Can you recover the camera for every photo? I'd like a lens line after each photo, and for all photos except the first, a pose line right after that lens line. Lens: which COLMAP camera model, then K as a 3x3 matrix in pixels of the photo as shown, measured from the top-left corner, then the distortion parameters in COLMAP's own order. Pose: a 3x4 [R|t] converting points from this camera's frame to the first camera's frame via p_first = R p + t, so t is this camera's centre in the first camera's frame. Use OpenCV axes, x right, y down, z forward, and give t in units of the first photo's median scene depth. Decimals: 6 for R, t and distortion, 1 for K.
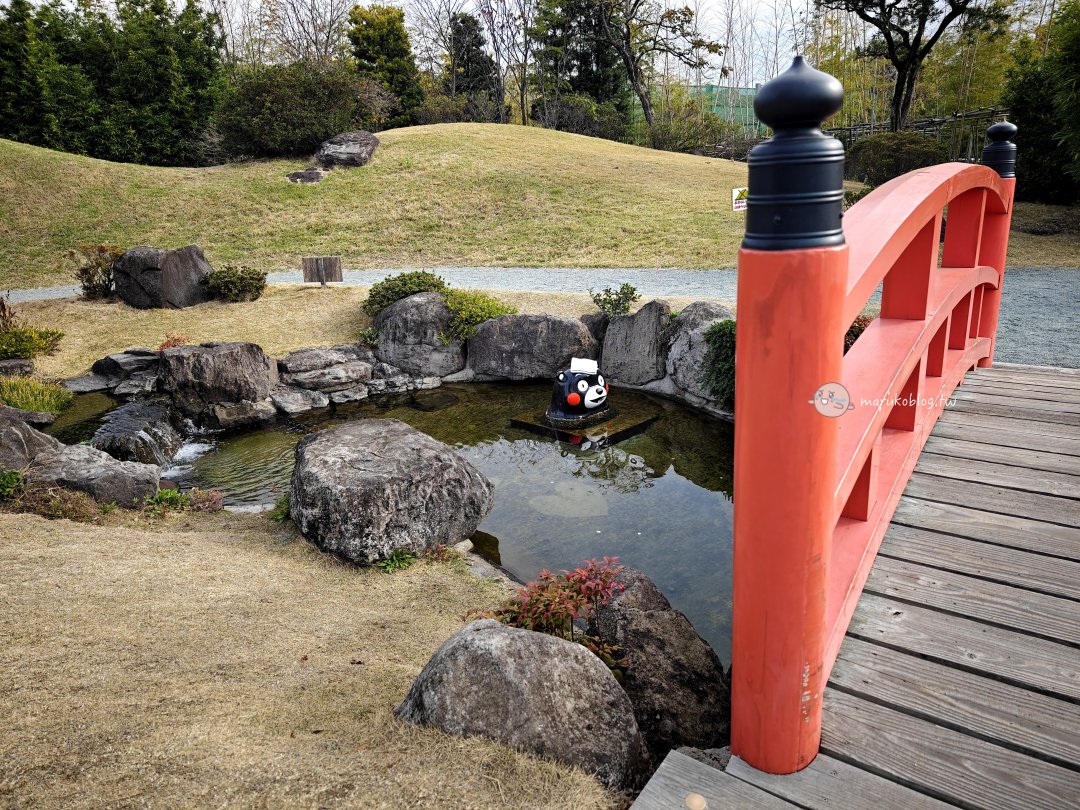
lens RADIAL K [[731.2, 0, 541.4], [0, 731.2, 403.8], [0, 0, 1]] dist [0.000107, 0.000889]
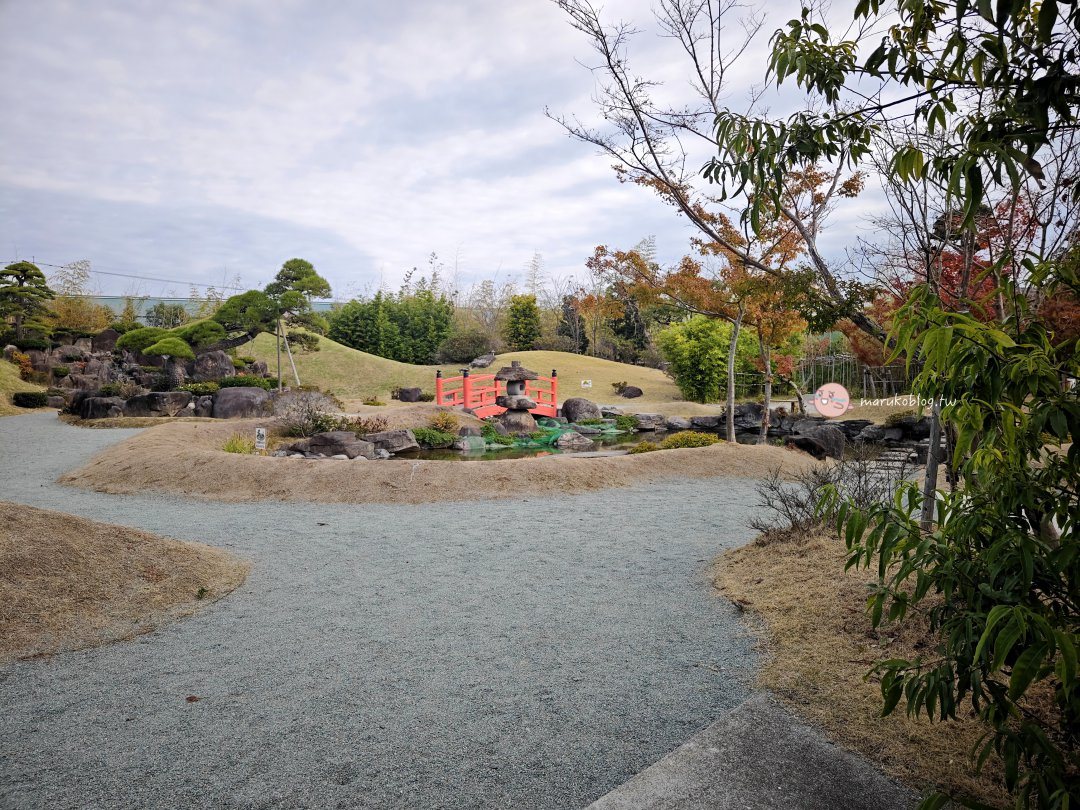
lens RADIAL K [[731.2, 0, 539.3], [0, 731.2, 403.0], [0, 0, 1]] dist [0.000107, 0.000889]
pose [[0.951054, 0.054460, -0.304187, 0.573372], [-0.130847, 0.962722, -0.236740, 0.305065], [0.279955, 0.264955, 0.922727, -1.035748]]
